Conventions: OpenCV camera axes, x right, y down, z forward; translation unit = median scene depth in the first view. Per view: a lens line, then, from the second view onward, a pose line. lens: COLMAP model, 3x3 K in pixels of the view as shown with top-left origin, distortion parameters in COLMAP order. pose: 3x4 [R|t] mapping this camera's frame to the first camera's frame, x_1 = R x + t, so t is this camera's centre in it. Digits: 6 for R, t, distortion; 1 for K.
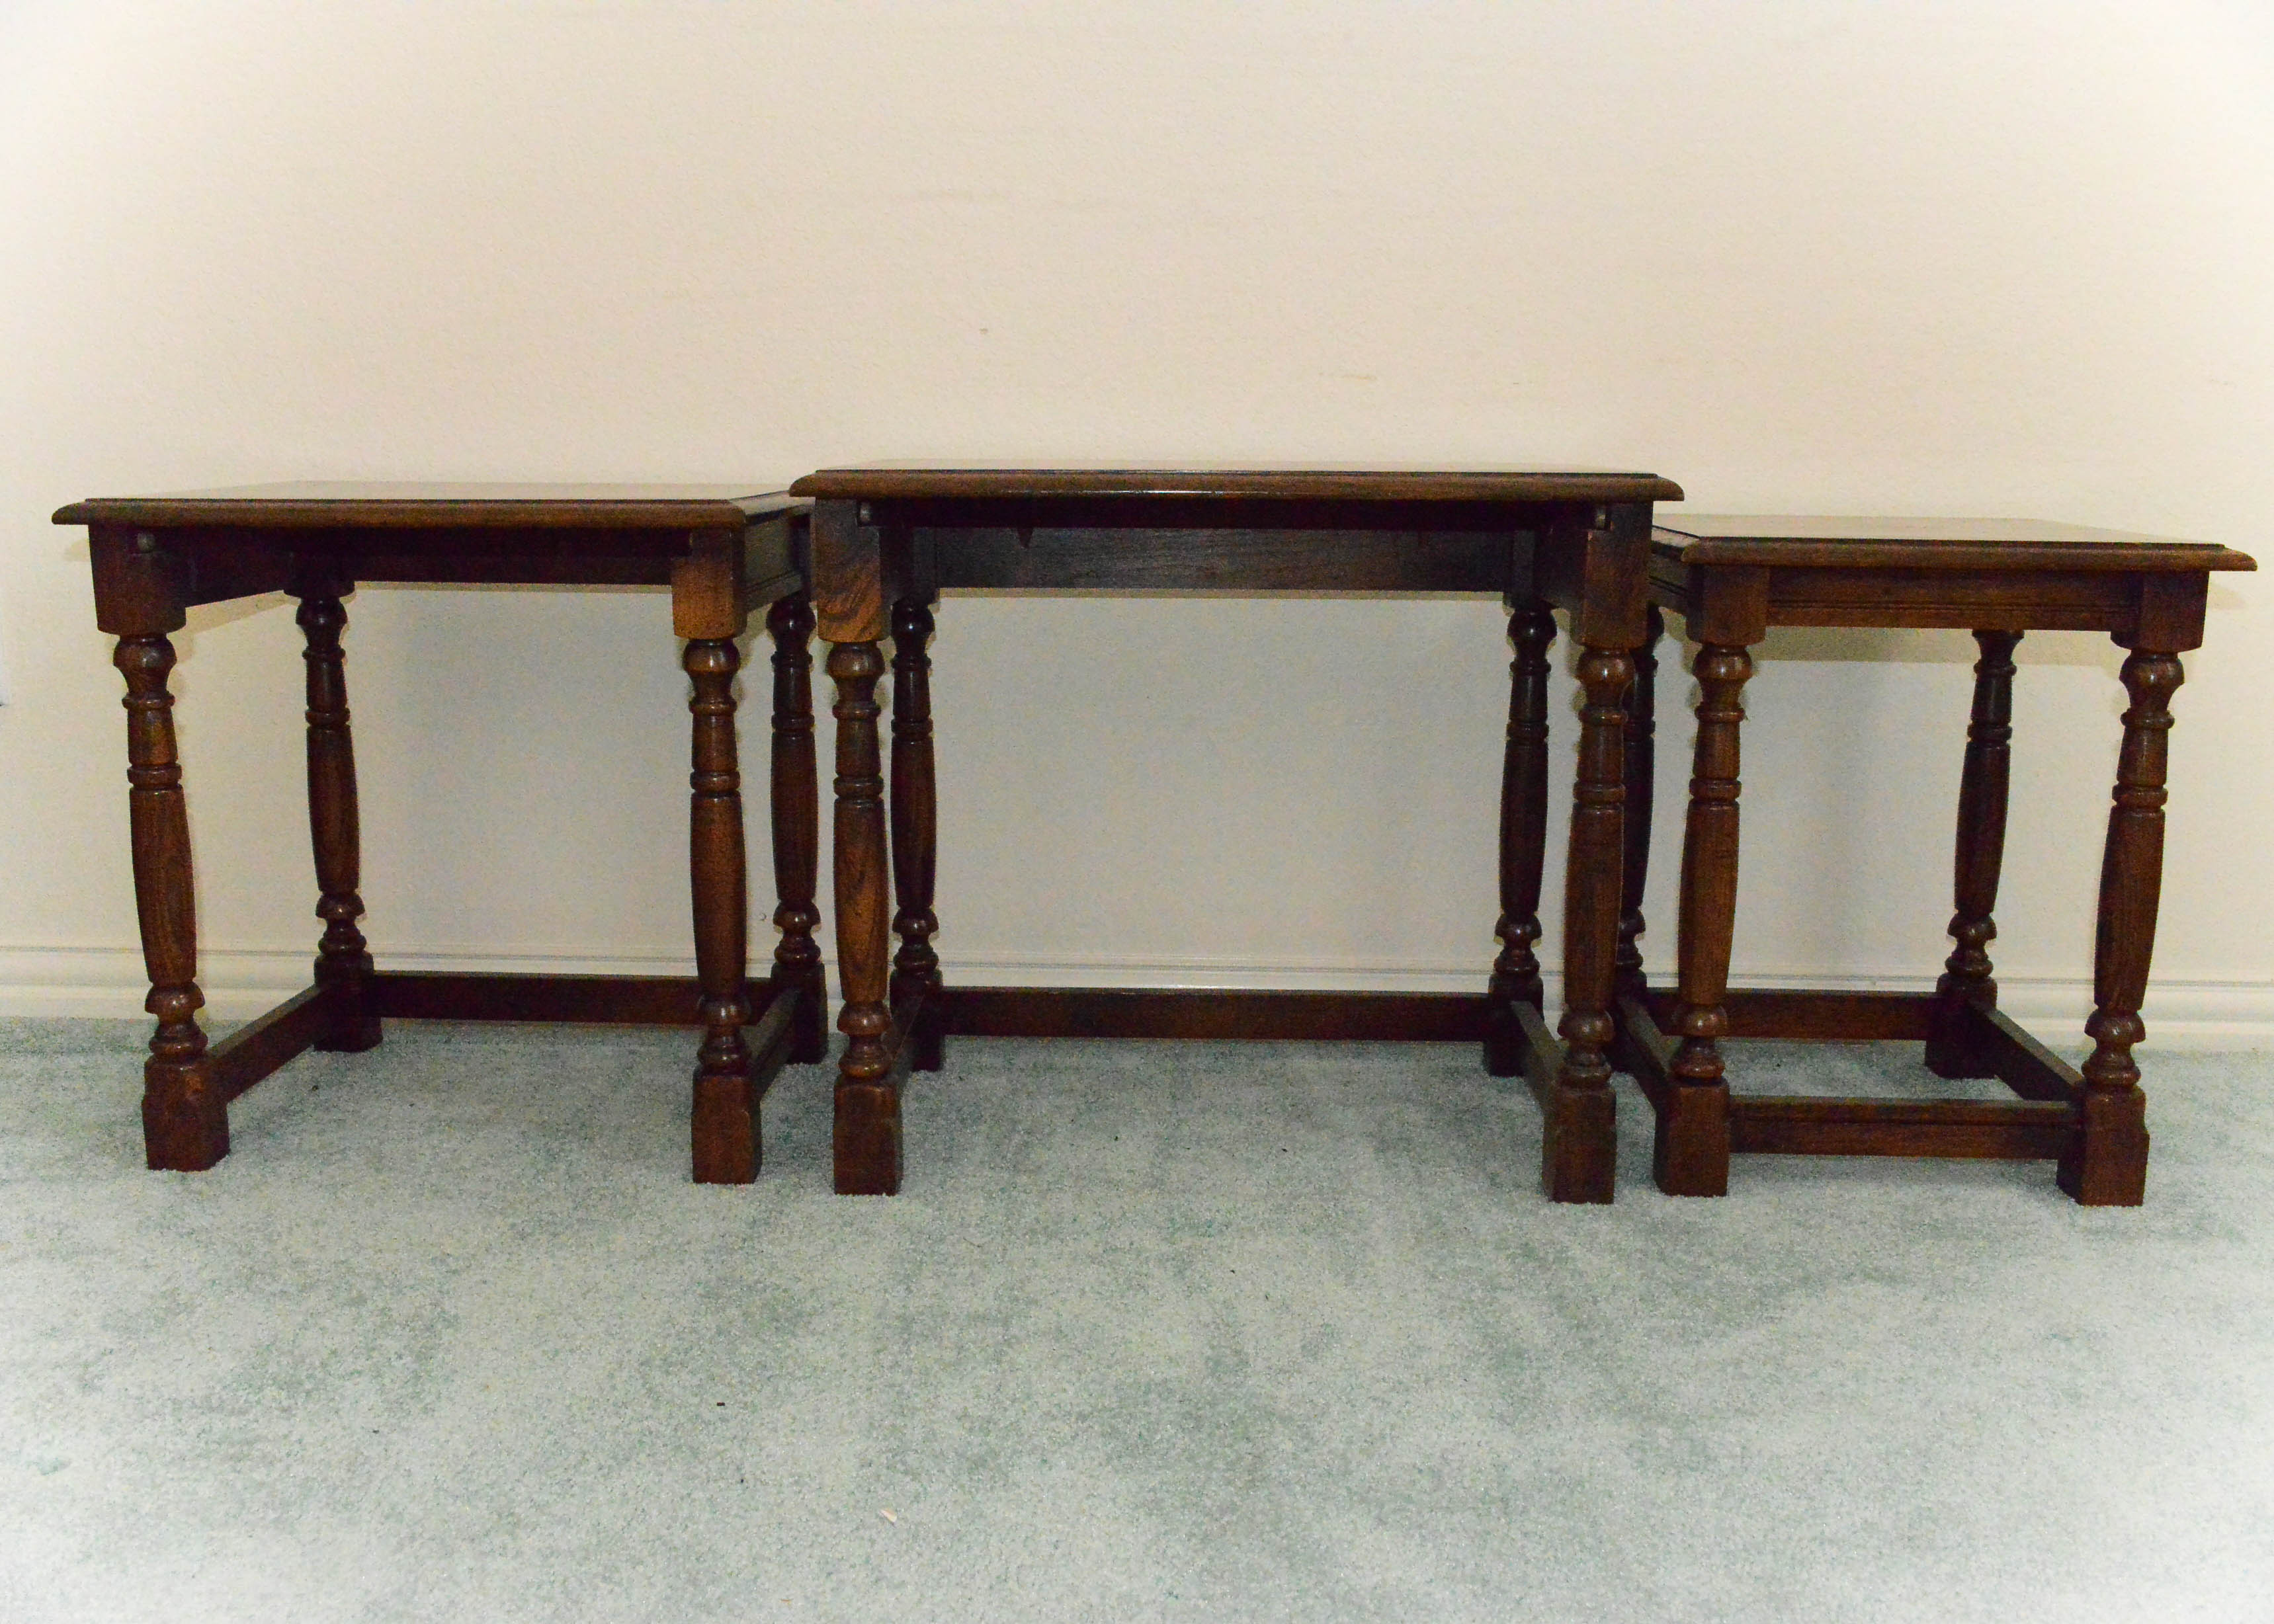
lens RADIAL K [[2098.6, 0, 1137.0], [0, 2098.6, 812.0], [0, 0, 1]] dist [-0.008971, -0.000454]
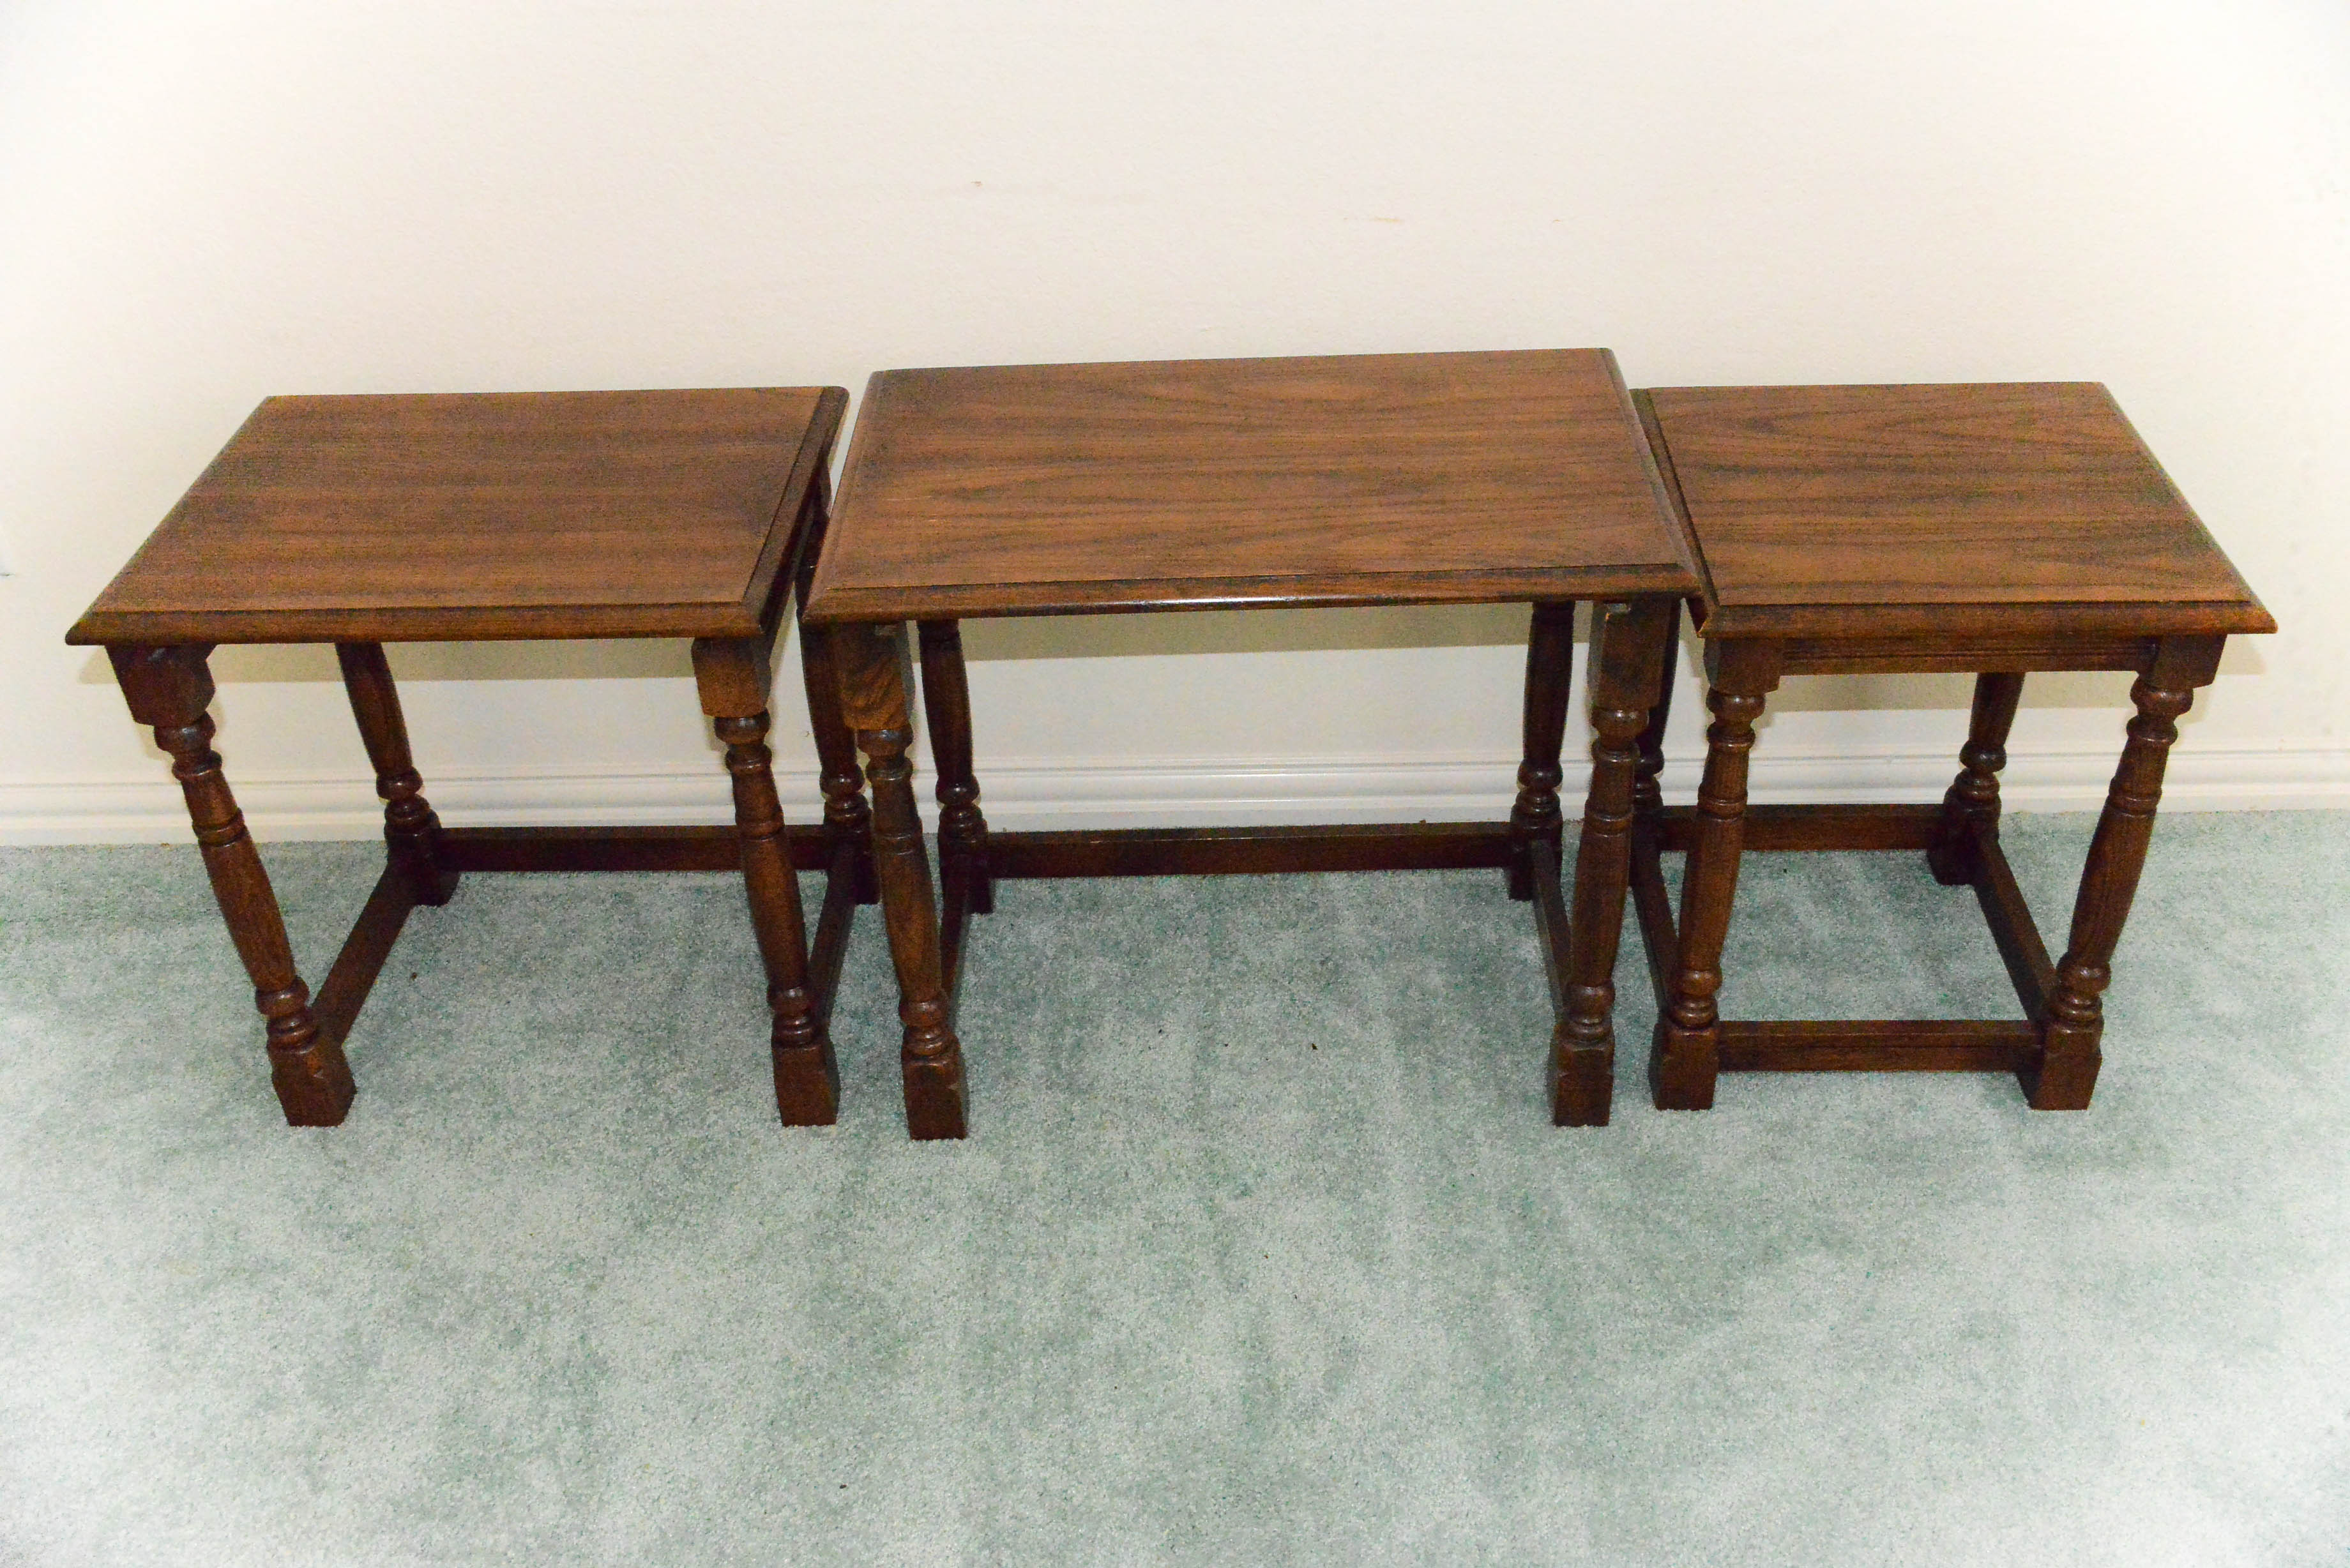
lens RADIAL K [[2240.3, 0, 1175.0], [0, 2240.3, 784.0], [0, 0, 1]] dist [0.005394, -0.005243]
pose [[0.999136, -0.038284, -0.016199, 0.023232], [0.041526, 0.901130, 0.431556, -0.494678], [-0.001924, -0.431856, 0.901941, 0.005622]]
